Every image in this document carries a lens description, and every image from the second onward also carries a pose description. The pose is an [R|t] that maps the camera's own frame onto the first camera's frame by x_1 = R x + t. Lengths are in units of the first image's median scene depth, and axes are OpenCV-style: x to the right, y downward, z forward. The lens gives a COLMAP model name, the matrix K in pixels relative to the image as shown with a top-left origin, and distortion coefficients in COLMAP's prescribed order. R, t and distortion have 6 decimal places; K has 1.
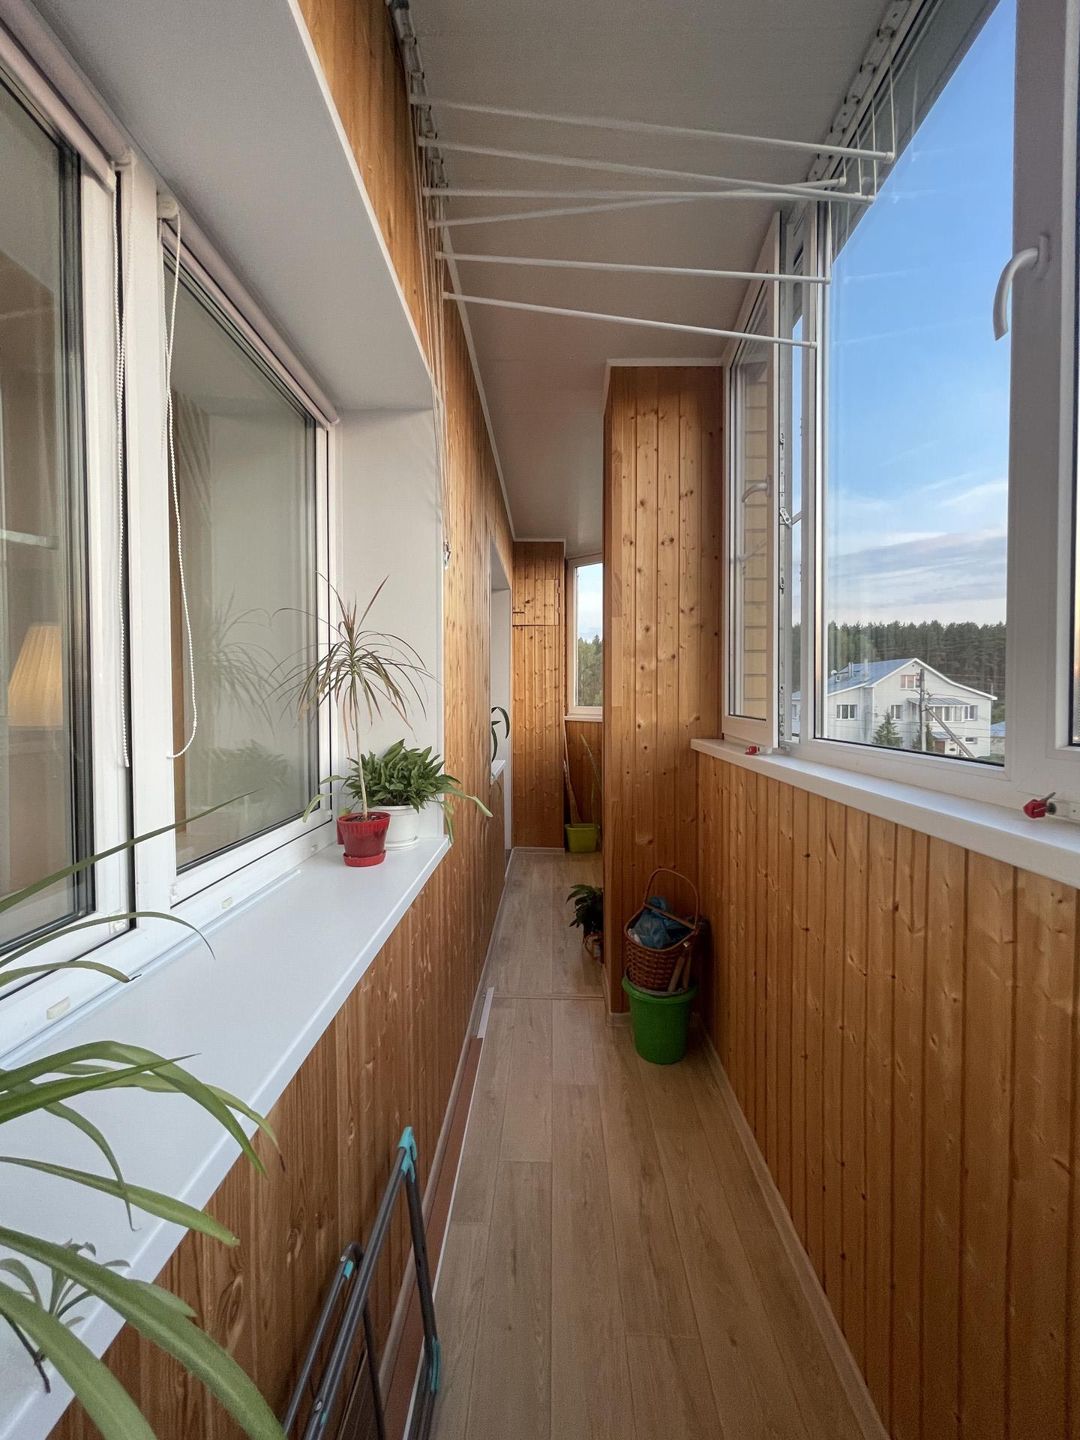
lens RADIAL K [[582.9, 0, 540.0], [0, 582.9, 714.5], [0, 0, 1]] dist [-0.004810, 0.002165]
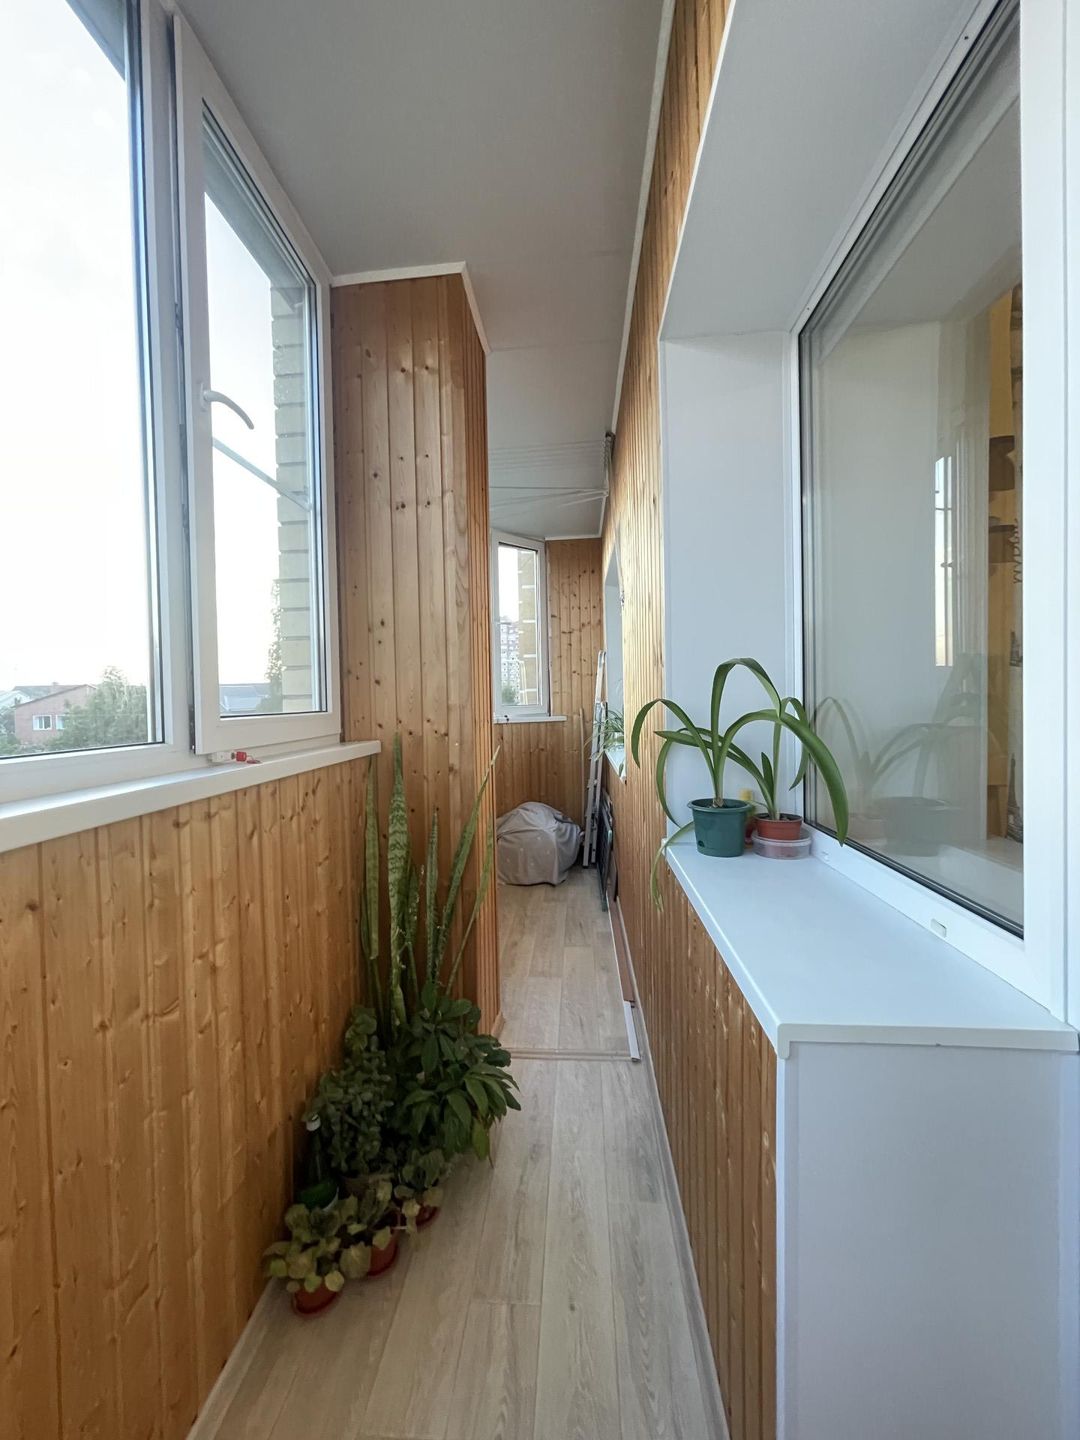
lens RADIAL K [[582.9, 0, 536.2], [0, 582.9, 716.2], [0, 0, 1]] dist [-0.004810, 0.002165]
pose [[-0.998368, 0.023609, 0.052007, -0.002850], [0.026068, 0.998549, 0.047118, -0.035560], [-0.050819, 0.048397, -0.997535, 2.053361]]
